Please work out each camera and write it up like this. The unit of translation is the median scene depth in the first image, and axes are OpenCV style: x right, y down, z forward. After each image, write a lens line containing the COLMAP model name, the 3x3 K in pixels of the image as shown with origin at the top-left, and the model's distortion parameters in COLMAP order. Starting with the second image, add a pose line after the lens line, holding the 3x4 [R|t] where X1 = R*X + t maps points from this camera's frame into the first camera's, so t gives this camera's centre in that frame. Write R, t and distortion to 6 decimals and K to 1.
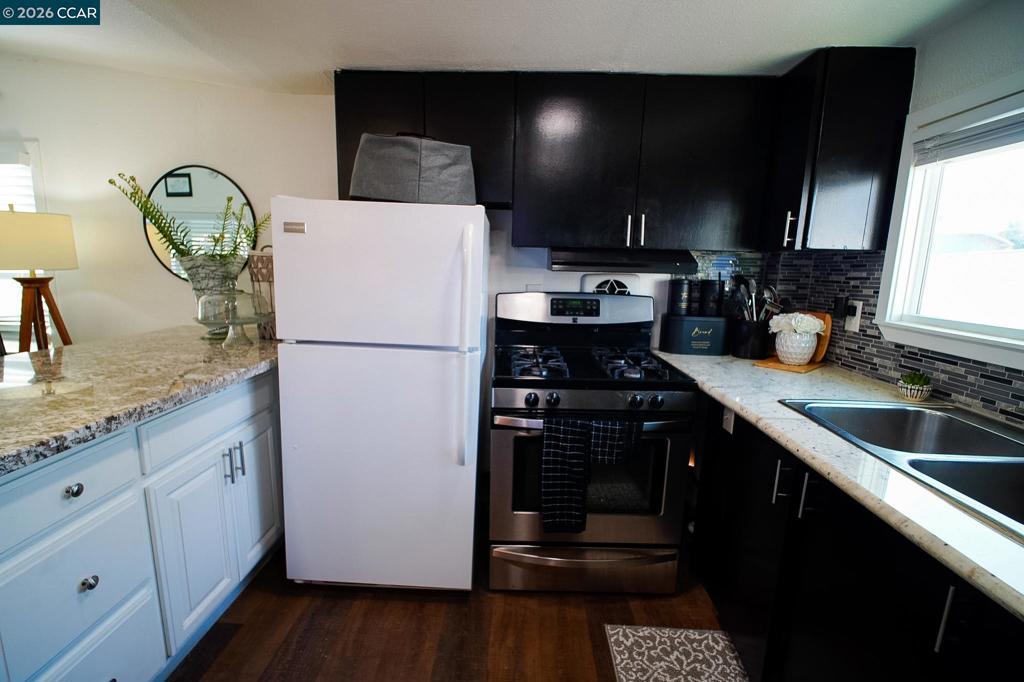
lens RADIAL K [[471.3, 0, 502.5], [0, 471.3, 350.1], [0, 0, 1]] dist [0.003074, -0.006770]
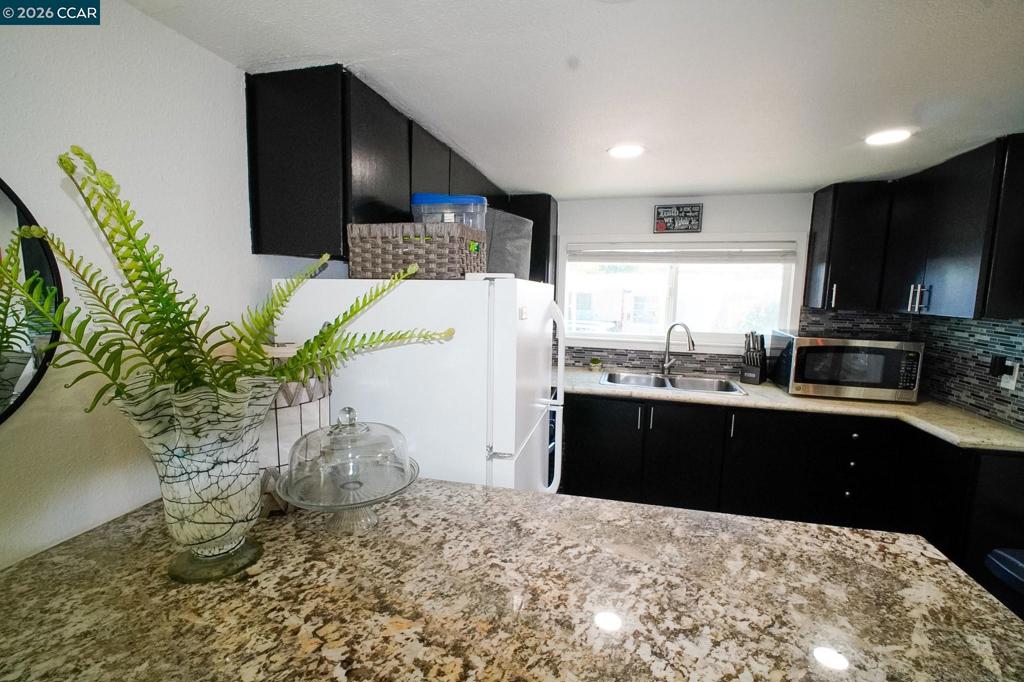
lens RADIAL K [[471.3, 0, 502.5], [0, 471.3, 350.1], [0, 0, 1]] dist [0.003074, -0.006770]
pose [[0.212083, -0.149726, 0.965714, -1.134356], [0.164444, 0.979570, 0.115761, -0.268267], [-0.963317, 0.134255, 0.232372, 0.763714]]
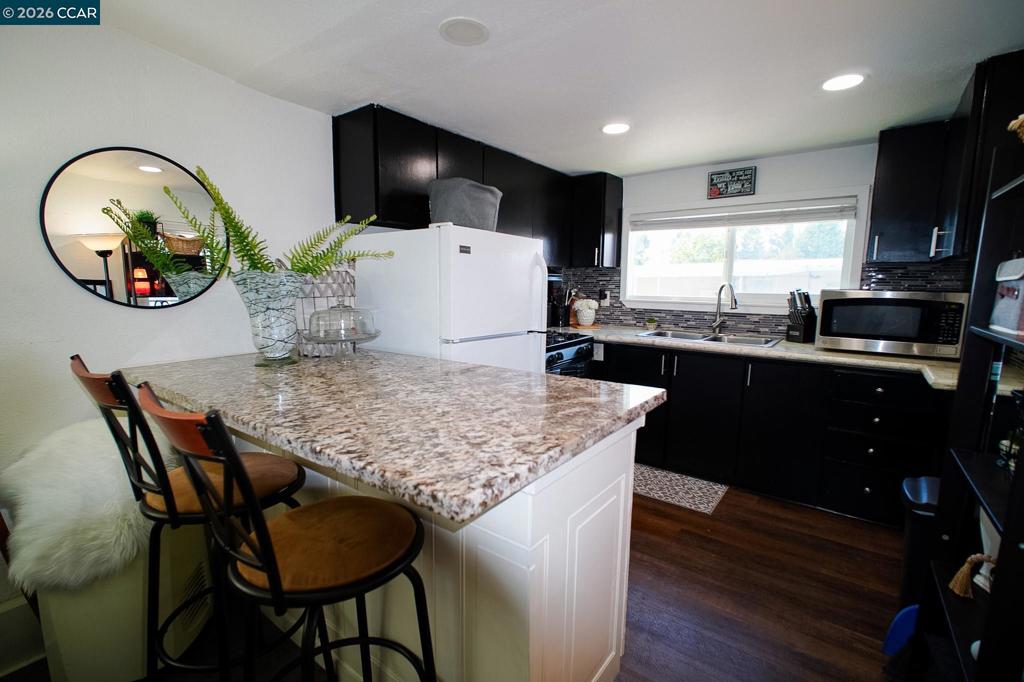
lens RADIAL K [[465.9, 0, 504.2], [0, 465.9, 350.5], [0, 0, 1]] dist [0.003131, -0.007696]
pose [[0.574744, -0.142136, 0.805895, -1.284426], [0.155309, 0.985848, 0.063112, -0.048477], [-0.803460, 0.088890, 0.588685, 0.178638]]
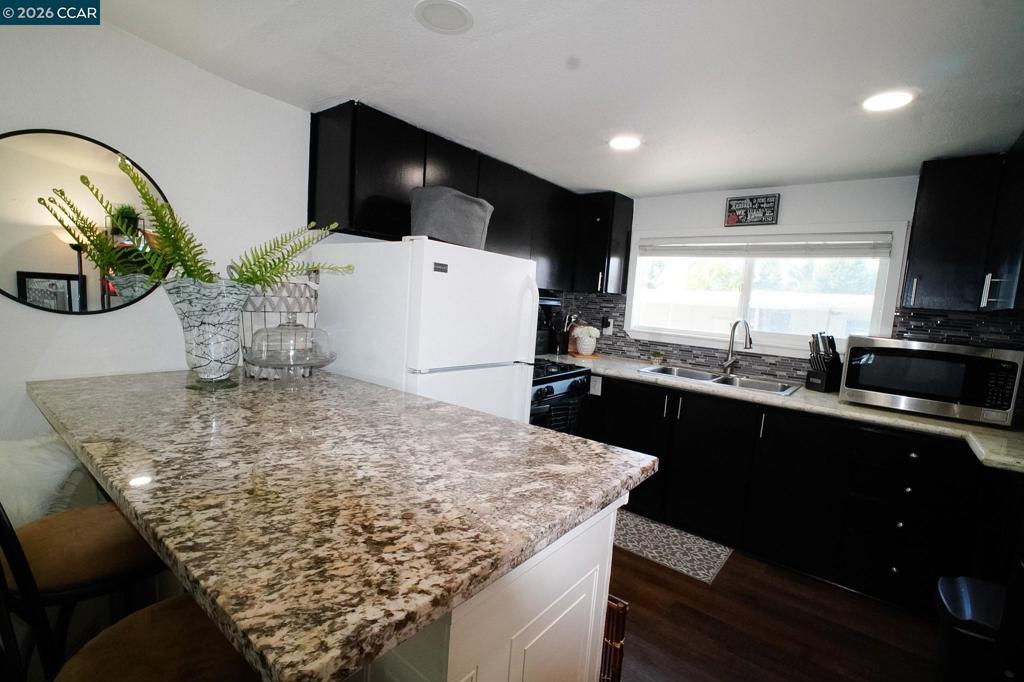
lens RADIAL K [[471.3, 0, 502.5], [0, 471.3, 350.1], [0, 0, 1]] dist [0.003074, -0.006770]
pose [[0.598215, -0.077658, 0.797564, -1.125841], [0.094226, 0.995205, 0.026228, -0.073095], [-0.795777, 0.059462, 0.602664, 0.202700]]
